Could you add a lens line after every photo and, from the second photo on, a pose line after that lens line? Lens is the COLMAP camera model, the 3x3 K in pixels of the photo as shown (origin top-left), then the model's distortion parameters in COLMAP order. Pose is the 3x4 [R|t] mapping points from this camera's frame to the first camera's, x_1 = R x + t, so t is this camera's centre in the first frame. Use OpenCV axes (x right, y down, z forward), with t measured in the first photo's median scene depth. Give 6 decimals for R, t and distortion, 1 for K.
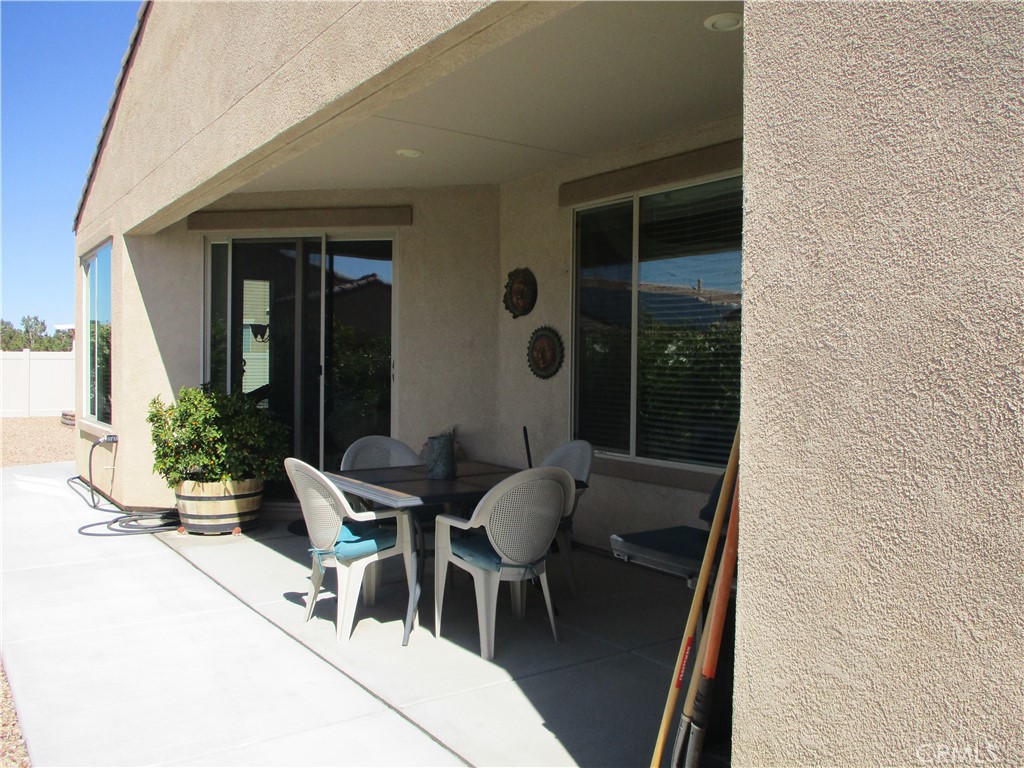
lens RADIAL K [[848.8, 0, 511.9], [0, 848.8, 383.2], [0, 0, 1]] dist [-0.052761, 0.025964]
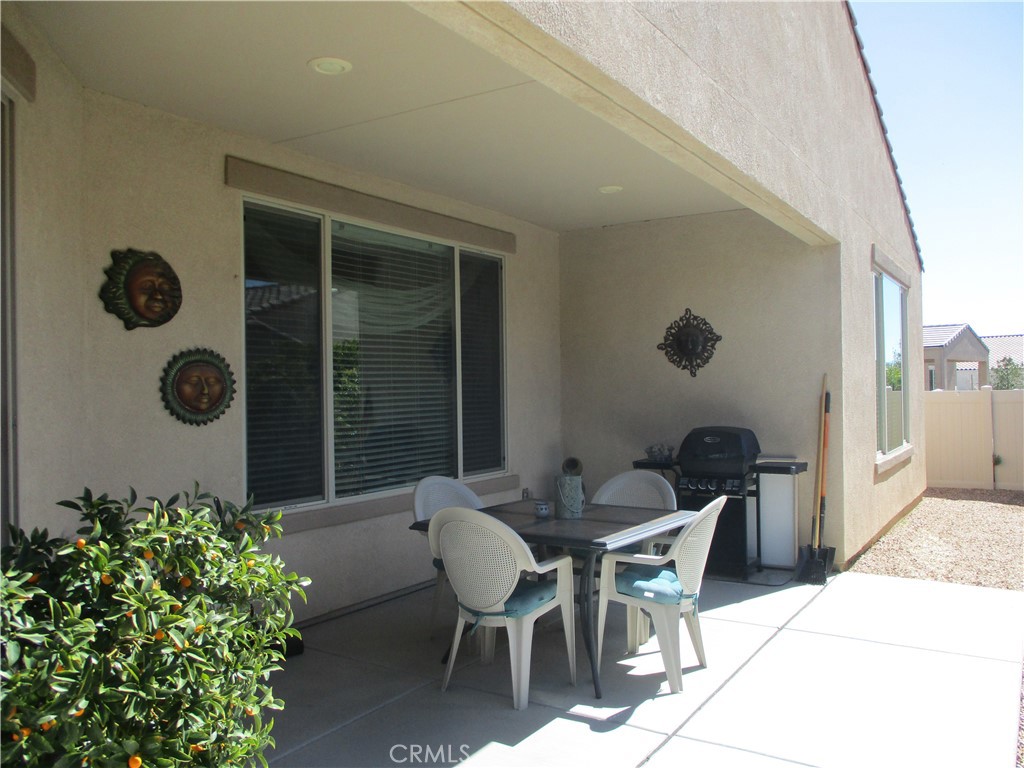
lens RADIAL K [[848.8, 0, 511.8], [0, 848.8, 384.2], [0, 0, 1]] dist [-0.052761, 0.025964]
pose [[-0.382114, 0.002927, 0.924111, -0.698961], [0.034460, 0.999345, 0.011084, -0.037330], [-0.923473, 0.036080, -0.381964, 1.049147]]
